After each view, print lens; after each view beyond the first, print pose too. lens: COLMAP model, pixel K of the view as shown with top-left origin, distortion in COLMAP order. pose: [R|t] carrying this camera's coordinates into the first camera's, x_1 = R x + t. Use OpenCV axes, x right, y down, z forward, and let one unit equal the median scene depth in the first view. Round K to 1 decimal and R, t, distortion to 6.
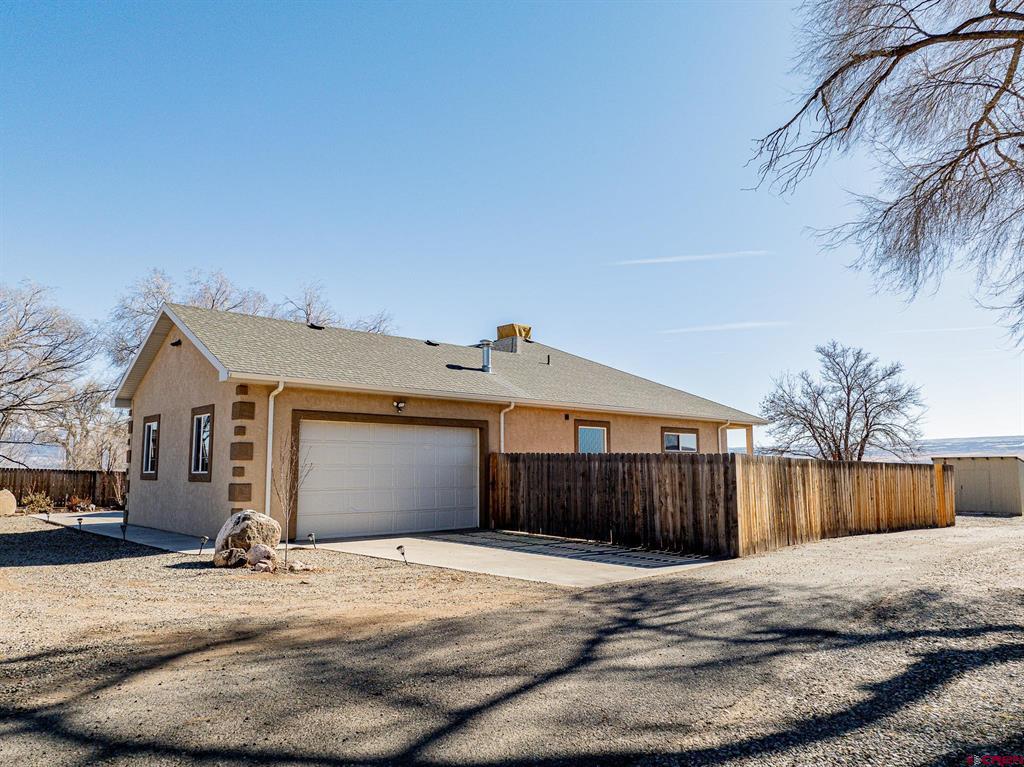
lens RADIAL K [[721.2, 0, 512.0], [0, 721.2, 383.5], [0, 0, 1]] dist [-0.034025, -0.000827]
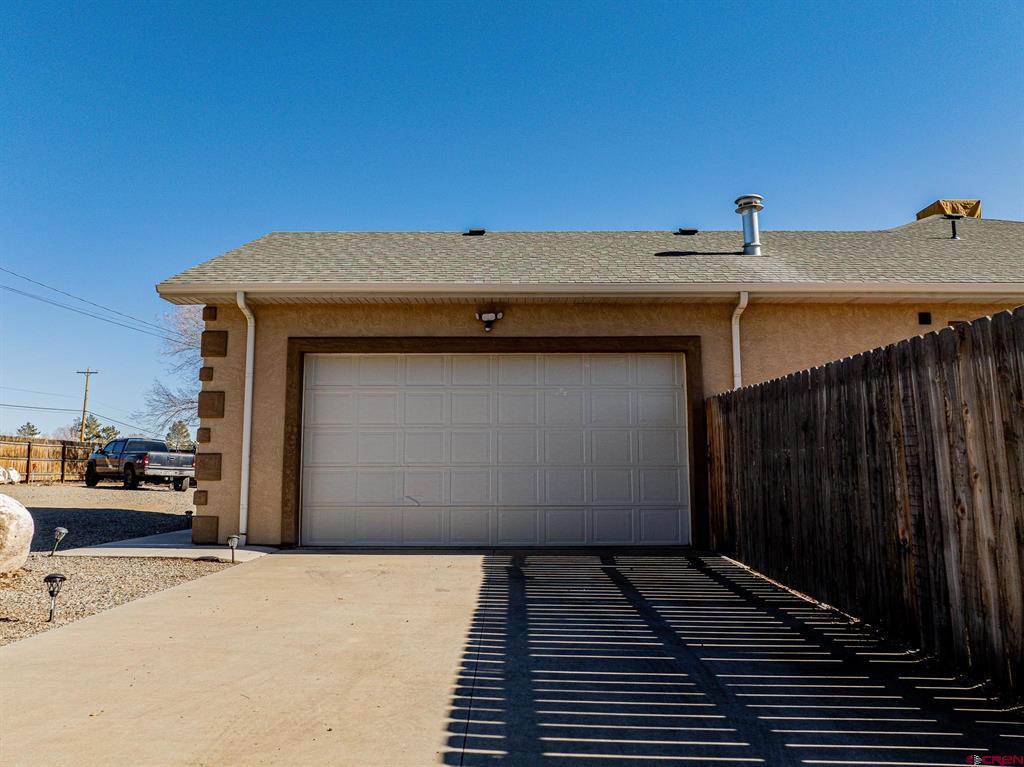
lens RADIAL K [[721.2, 0, 512.0], [0, 721.2, 383.5], [0, 0, 1]] dist [-0.034025, -0.000827]
pose [[0.725032, -0.079004, -0.684168, 0.247297], [0.081233, 0.996274, -0.028960, 0.102313], [0.683907, -0.034580, 0.728749, 0.619801]]
